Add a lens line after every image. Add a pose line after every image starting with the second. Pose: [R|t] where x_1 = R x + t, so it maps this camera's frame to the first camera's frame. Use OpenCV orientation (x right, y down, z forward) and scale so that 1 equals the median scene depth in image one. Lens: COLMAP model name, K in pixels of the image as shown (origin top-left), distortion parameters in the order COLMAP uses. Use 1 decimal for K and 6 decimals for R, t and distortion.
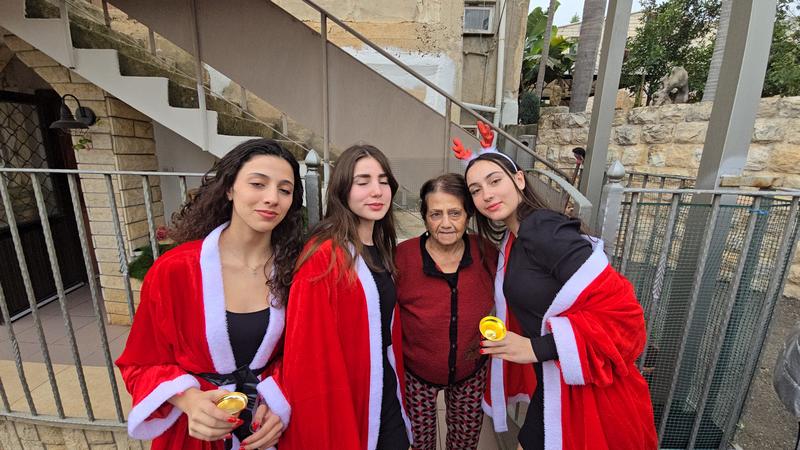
lens RADIAL K [[327.4, 0, 400.0], [0, 327.4, 225.0], [0, 0, 1]] dist [-0.000219, 0.021725]
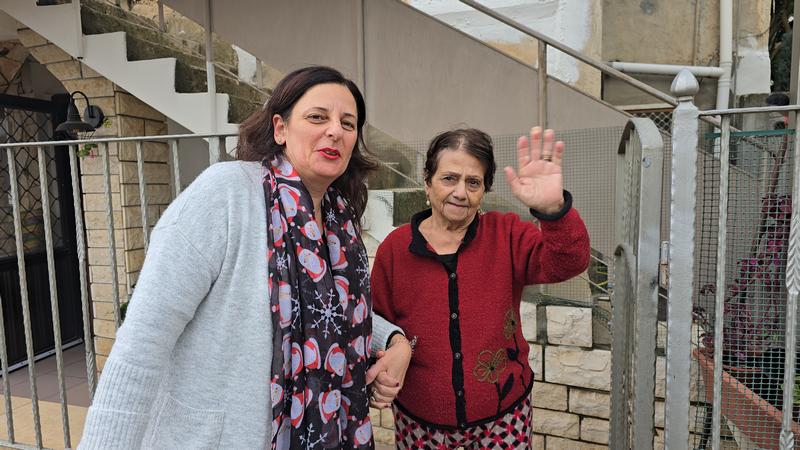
lens RADIAL K [[542.7, 0, 386.2], [0, 542.7, 226.2], [0, 0, 1]] dist [0.092675, -0.083053]
pose [[0.958767, -0.015307, -0.283781, 0.124054], [-0.015516, 0.994240, -0.106050, 0.073189], [0.283770, 0.106081, 0.953007, -0.056433]]
